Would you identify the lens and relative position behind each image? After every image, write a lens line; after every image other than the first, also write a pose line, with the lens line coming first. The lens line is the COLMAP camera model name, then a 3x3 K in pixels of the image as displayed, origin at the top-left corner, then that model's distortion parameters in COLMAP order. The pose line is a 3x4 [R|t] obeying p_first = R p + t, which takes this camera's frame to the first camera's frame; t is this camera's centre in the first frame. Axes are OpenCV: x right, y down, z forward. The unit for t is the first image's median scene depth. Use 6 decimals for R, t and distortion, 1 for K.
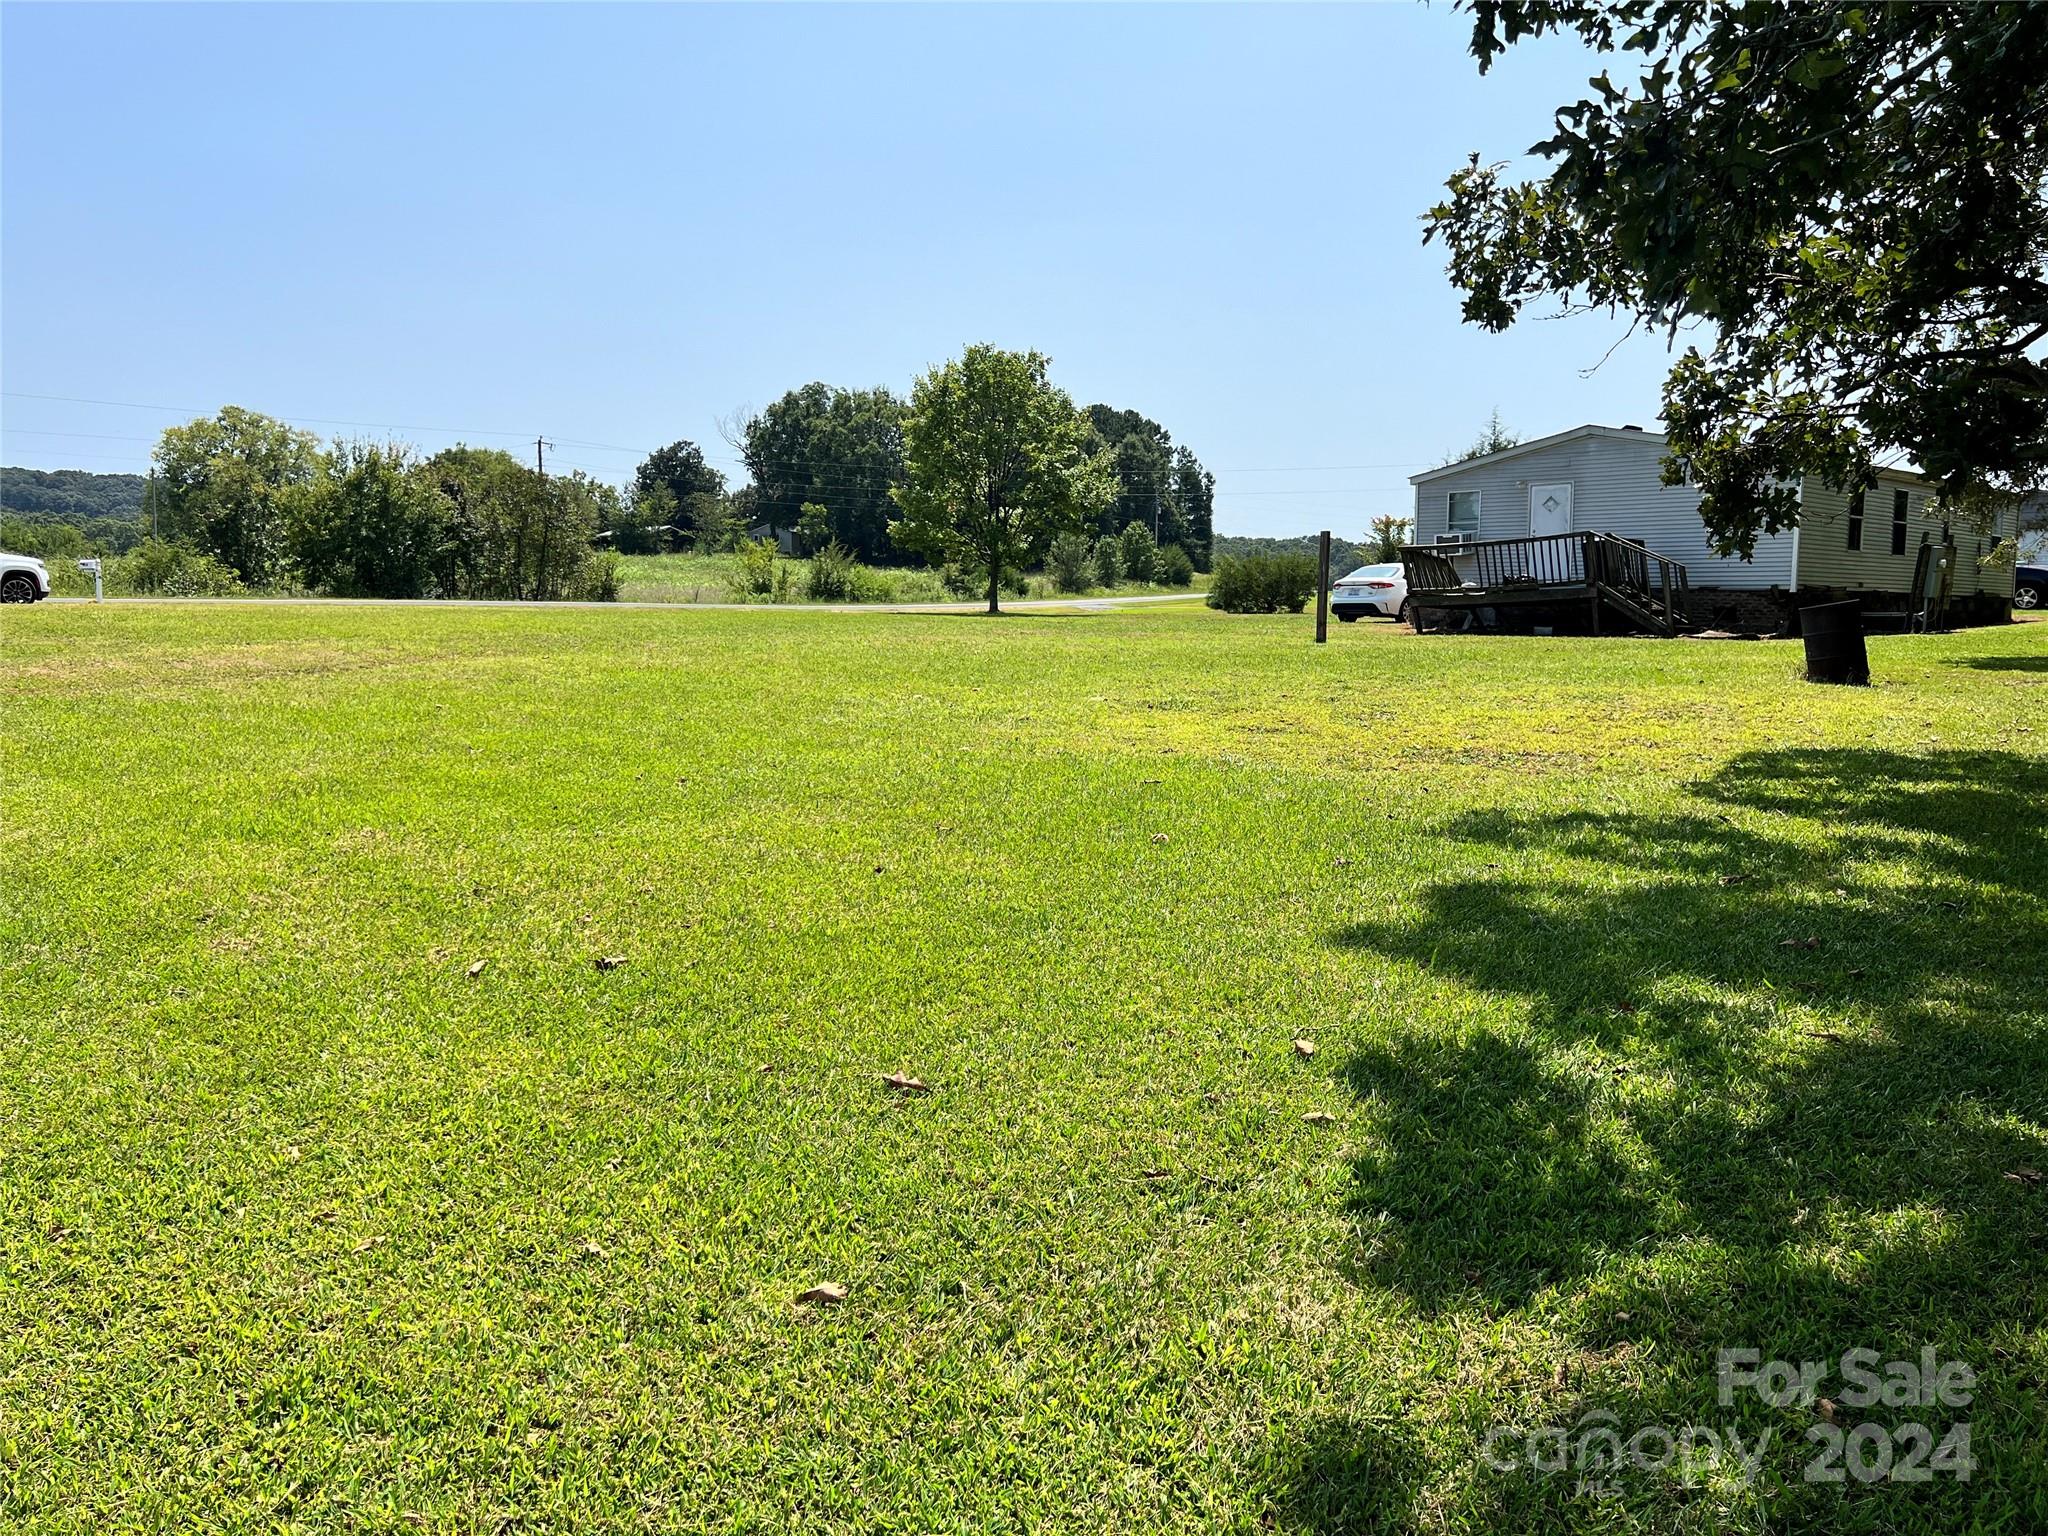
lens RADIAL K [[1553.9, 0, 1017.1], [0, 1553.9, 762.5], [0, 0, 1]] dist [0.029472, -0.026003]
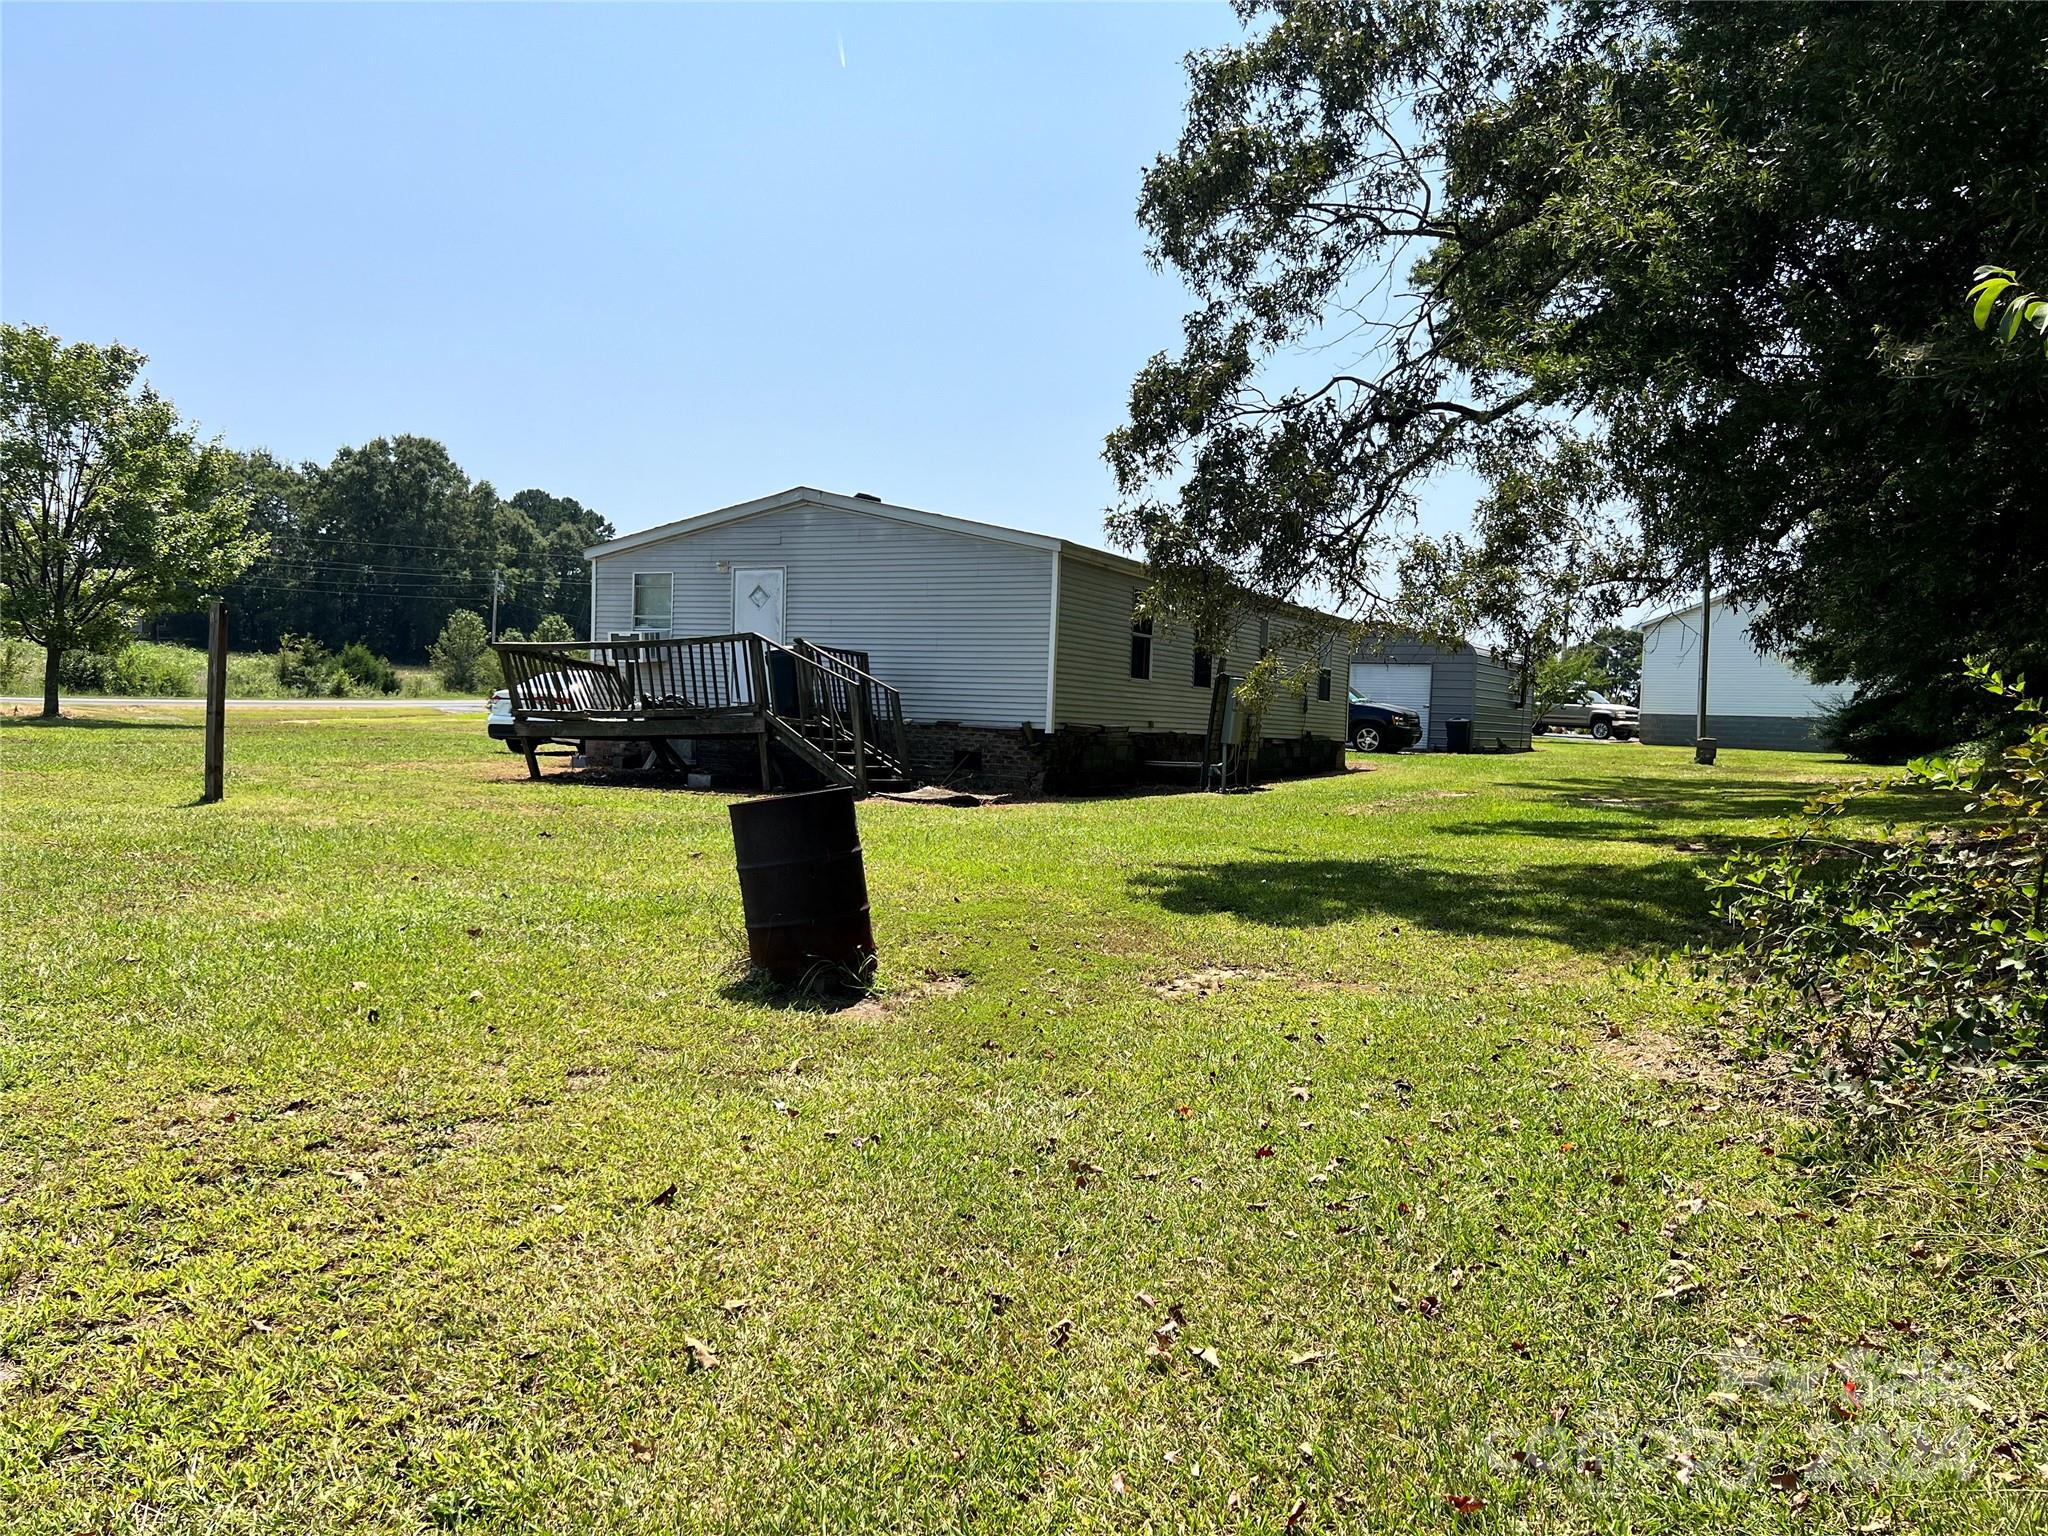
lens RADIAL K [[1553.9, 0, 1030.3], [0, 1553.9, 770.6], [0, 0, 1]] dist [0.029472, -0.026003]
pose [[0.944933, 0.020160, 0.326642, 0.217595], [0.000292, 0.998048, -0.062443, -0.040383], [-0.327264, 0.059100, 0.943083, 0.282909]]
